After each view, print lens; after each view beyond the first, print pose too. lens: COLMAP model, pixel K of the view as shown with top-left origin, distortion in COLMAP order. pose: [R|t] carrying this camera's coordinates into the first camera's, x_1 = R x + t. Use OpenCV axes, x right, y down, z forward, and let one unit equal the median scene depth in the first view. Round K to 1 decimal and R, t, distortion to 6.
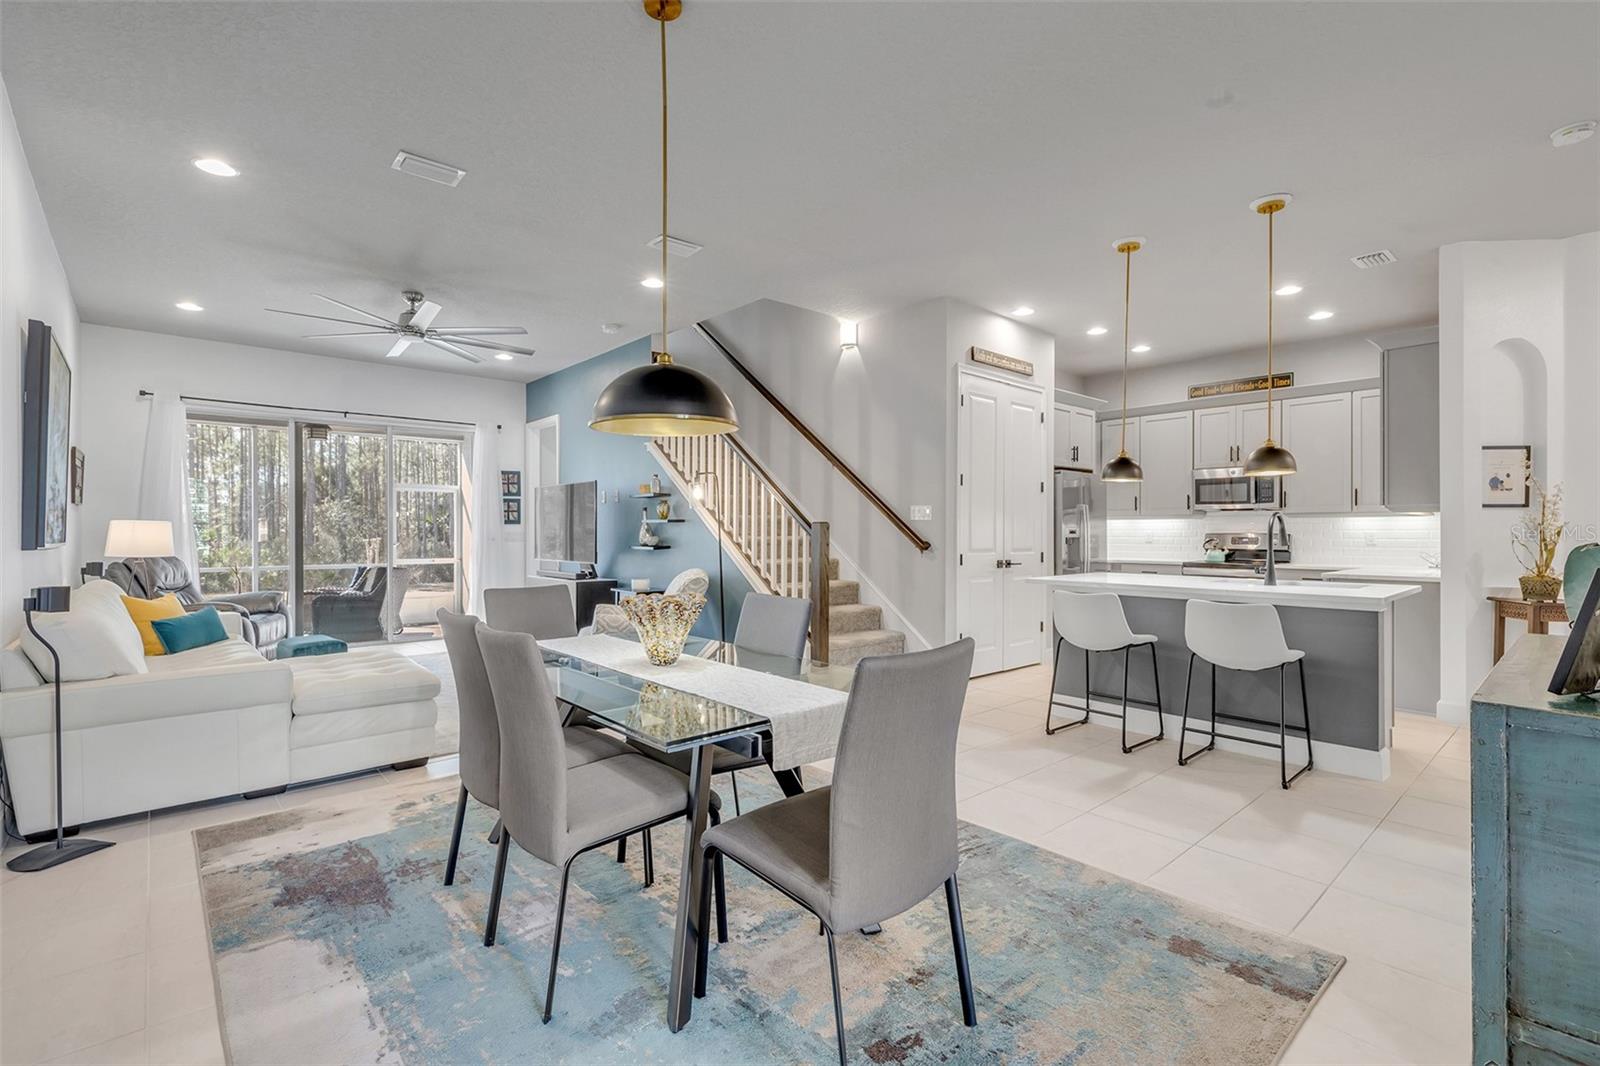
lens RADIAL K [[735.2, 0, 783.7], [0, 735.2, 536.1], [0, 0, 1]] dist [-0.000277, -0.000132]
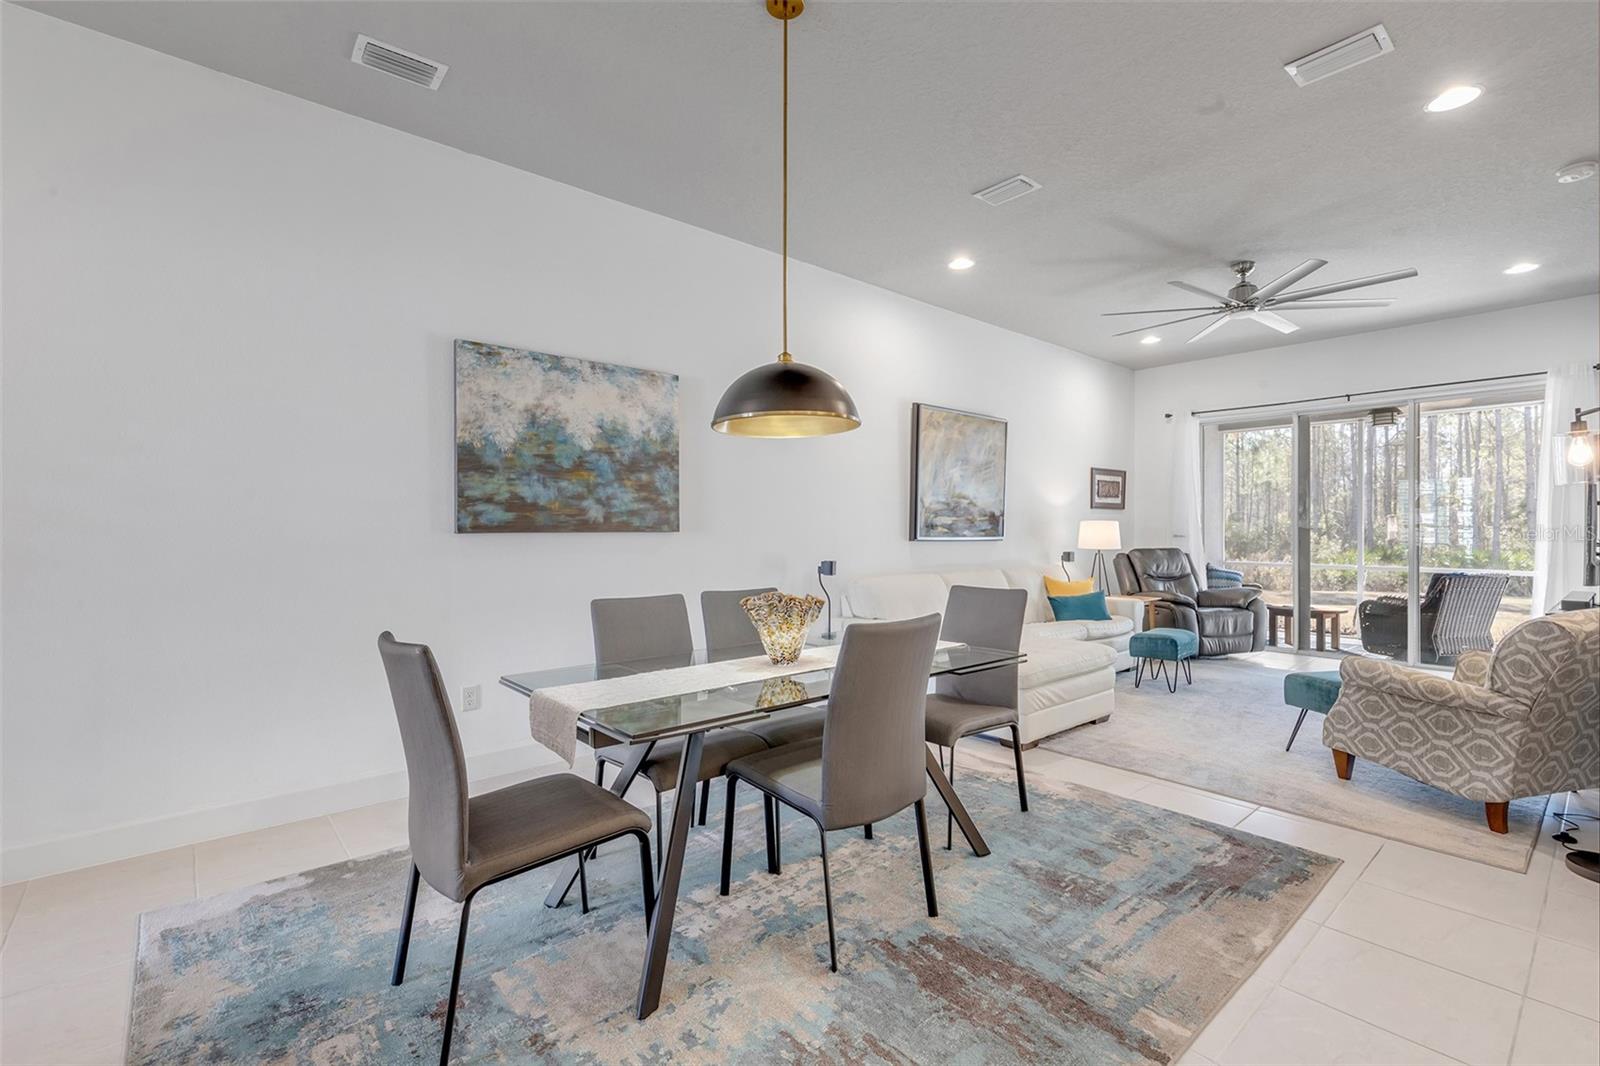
lens RADIAL K [[708.3, 0, 800.0], [0, 708.3, 533.0], [0, 0, 1]] dist [-0.000871, -0.000055]
pose [[0.000376, 0.003457, -0.999994, 0.355749], [-0.004185, 0.999985, 0.003456, -0.002361], [0.999991, 0.004184, 0.000390, 0.454781]]
